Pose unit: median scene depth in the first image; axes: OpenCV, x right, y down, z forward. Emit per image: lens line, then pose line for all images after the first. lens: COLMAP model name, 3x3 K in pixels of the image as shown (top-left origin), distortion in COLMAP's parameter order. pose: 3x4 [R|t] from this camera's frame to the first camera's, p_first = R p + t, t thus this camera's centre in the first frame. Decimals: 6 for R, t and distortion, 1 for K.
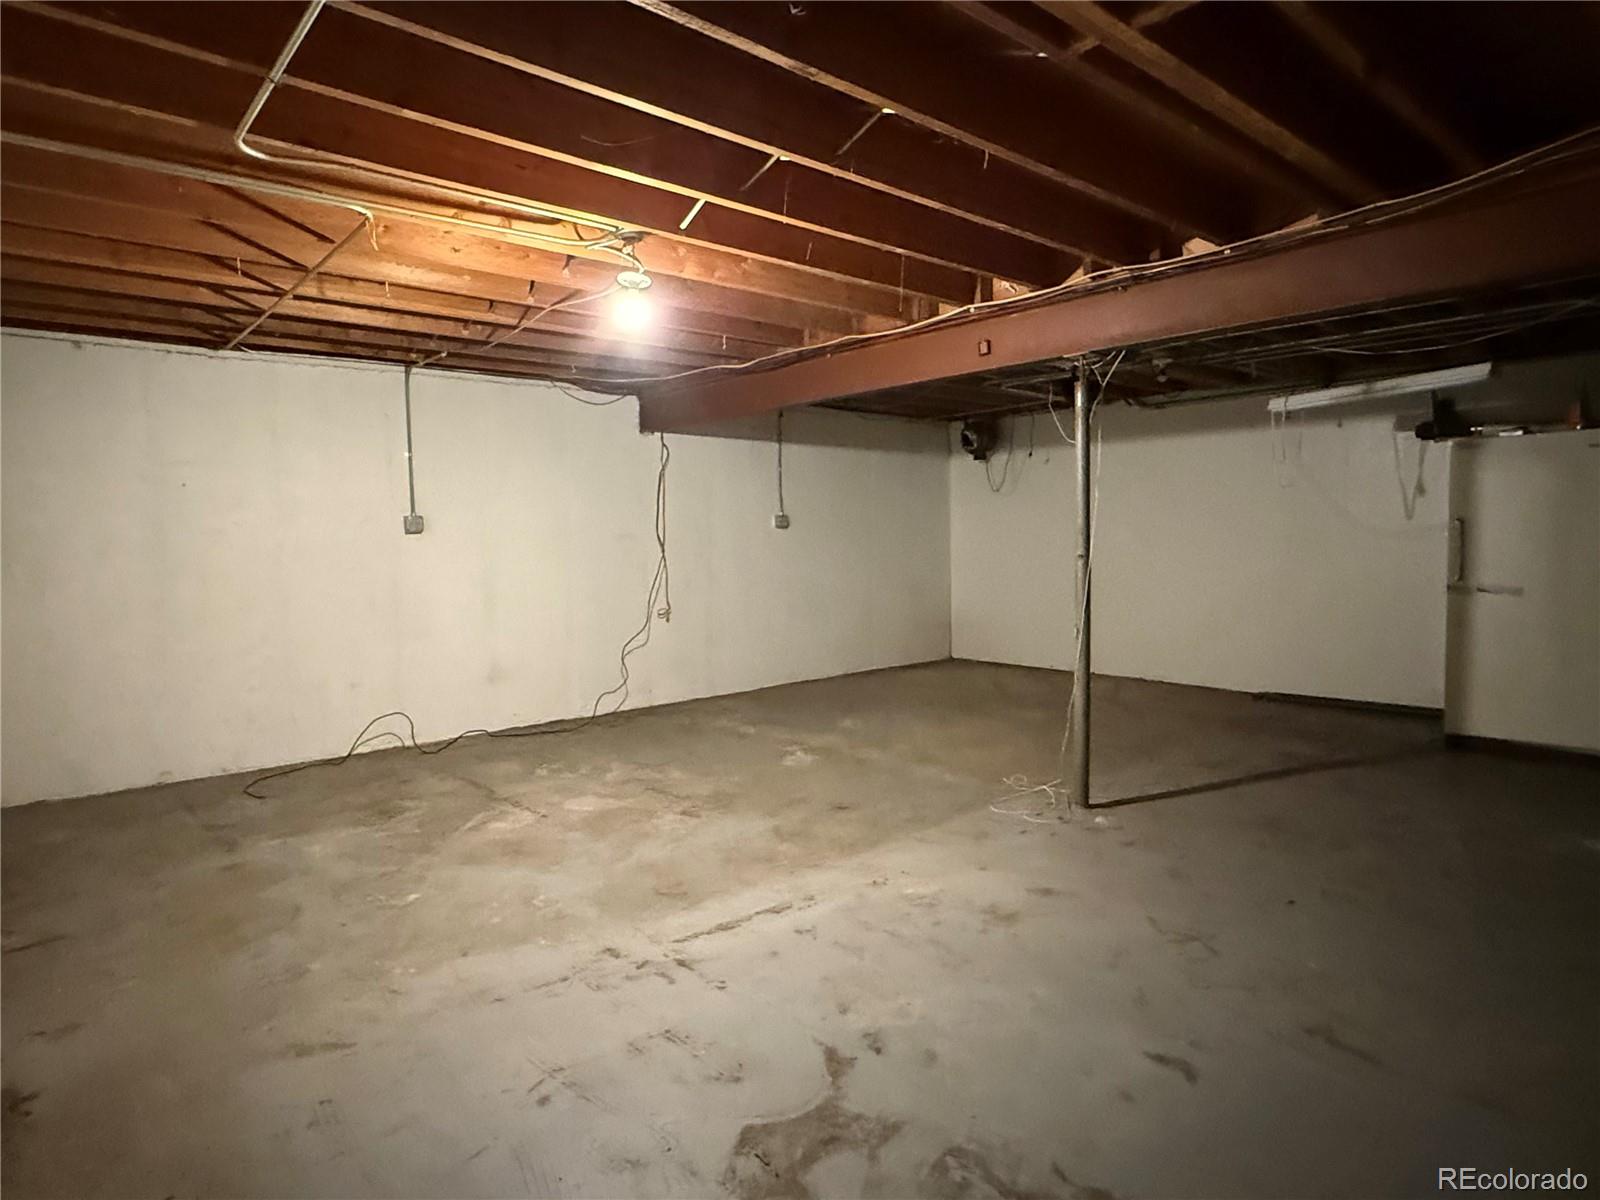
lens RADIAL K [[921.9, 0, 798.4], [0, 921.9, 597.0], [0, 0, 1]] dist [0.002242, 0.001965]
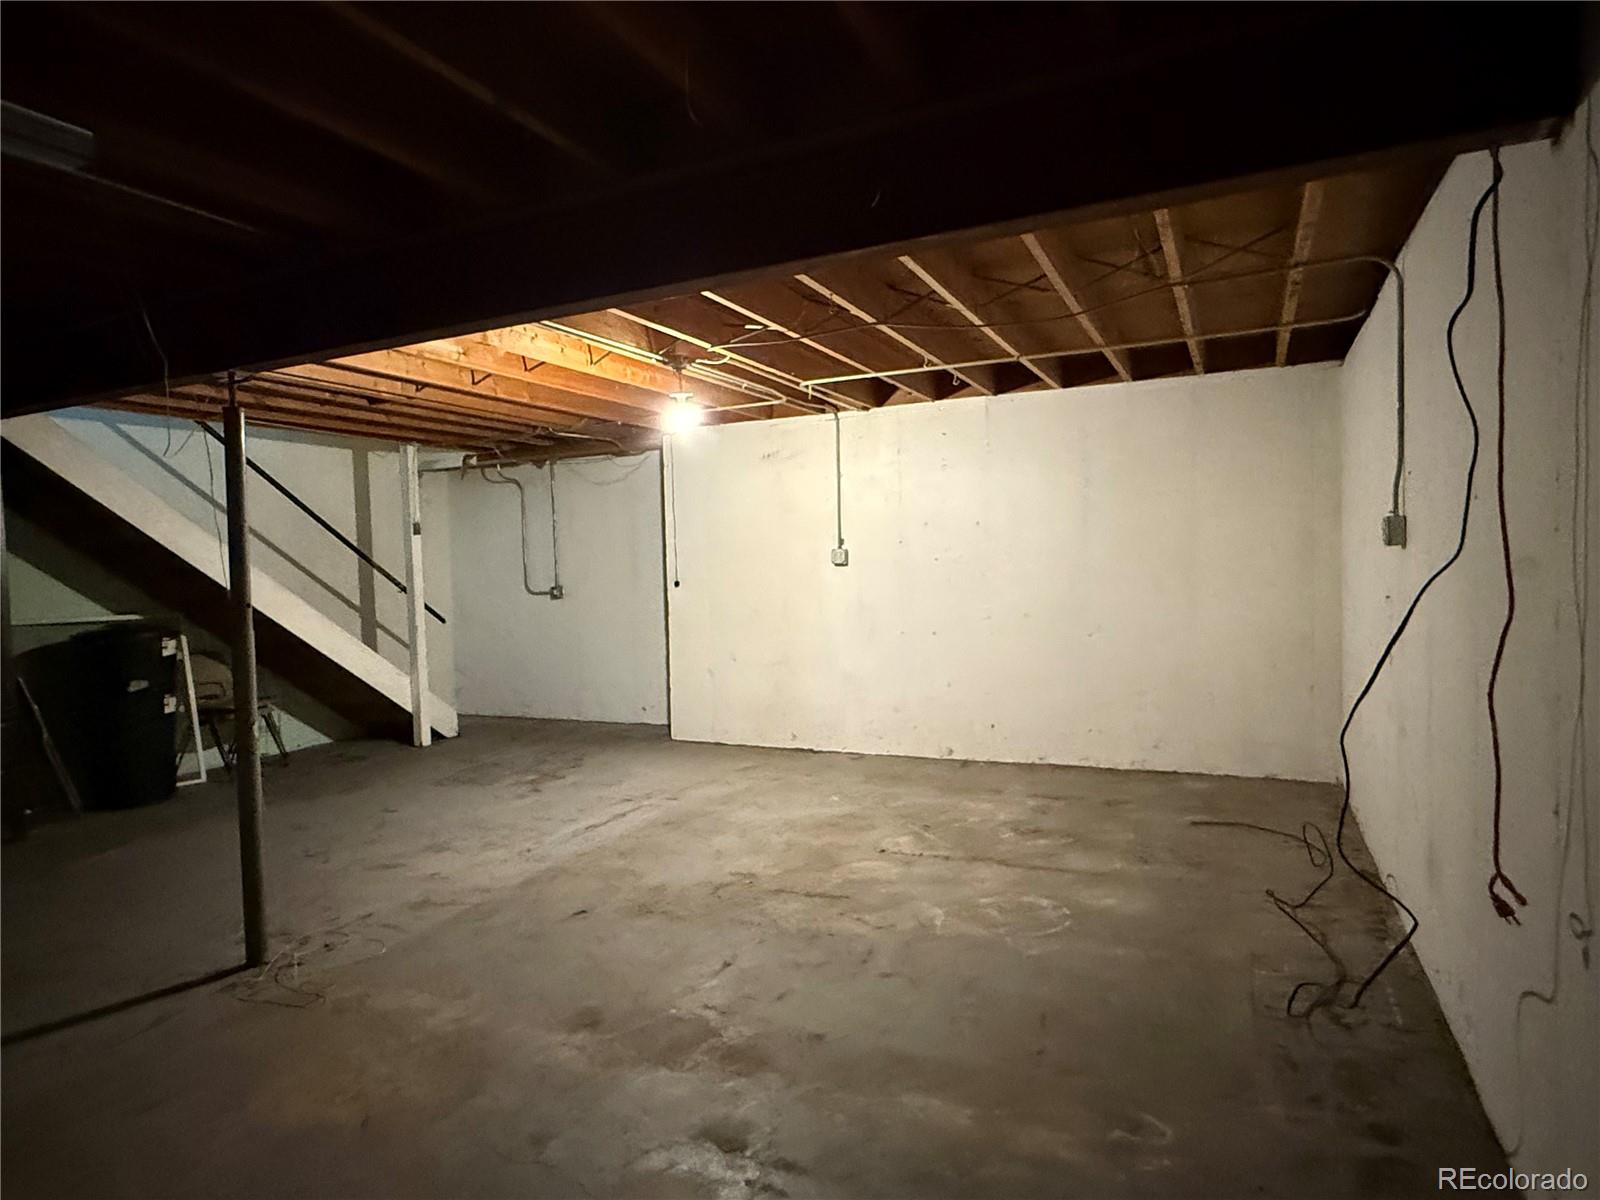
lens RADIAL K [[921.9, 0, 804.0], [0, 921.9, 600.5], [0, 0, 1]] dist [0.002242, 0.001965]
pose [[-0.914432, 0.060187, -0.400241, 0.194396], [0.017935, 0.993936, 0.108490, -0.148138], [0.404343, 0.092029, -0.909966, 1.970927]]
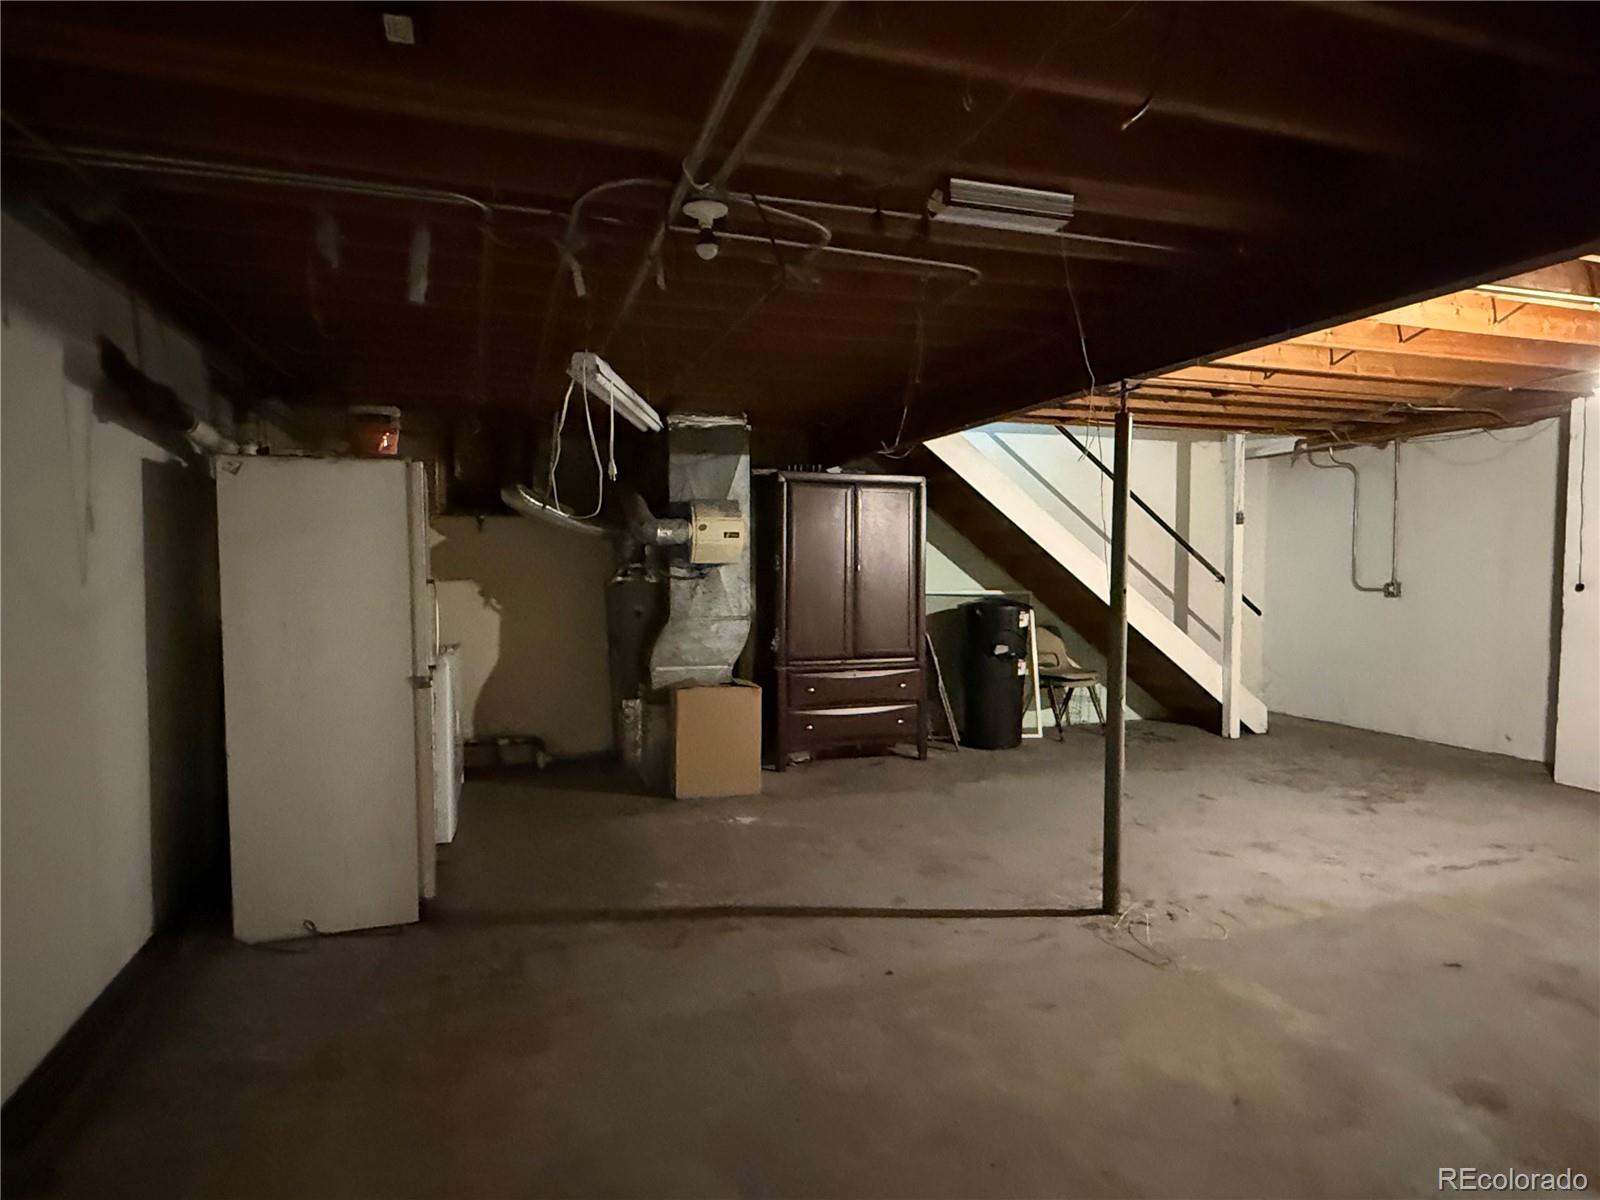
lens RADIAL K [[921.9, 0, 805.6], [0, 921.9, 600.2], [0, 0, 1]] dist [0.002242, 0.001965]
pose [[-0.925532, 0.000092, 0.378669, 0.260987], [0.040132, 0.994392, 0.097850, -0.156362], [-0.376536, 0.105760, -0.920345, 1.981698]]
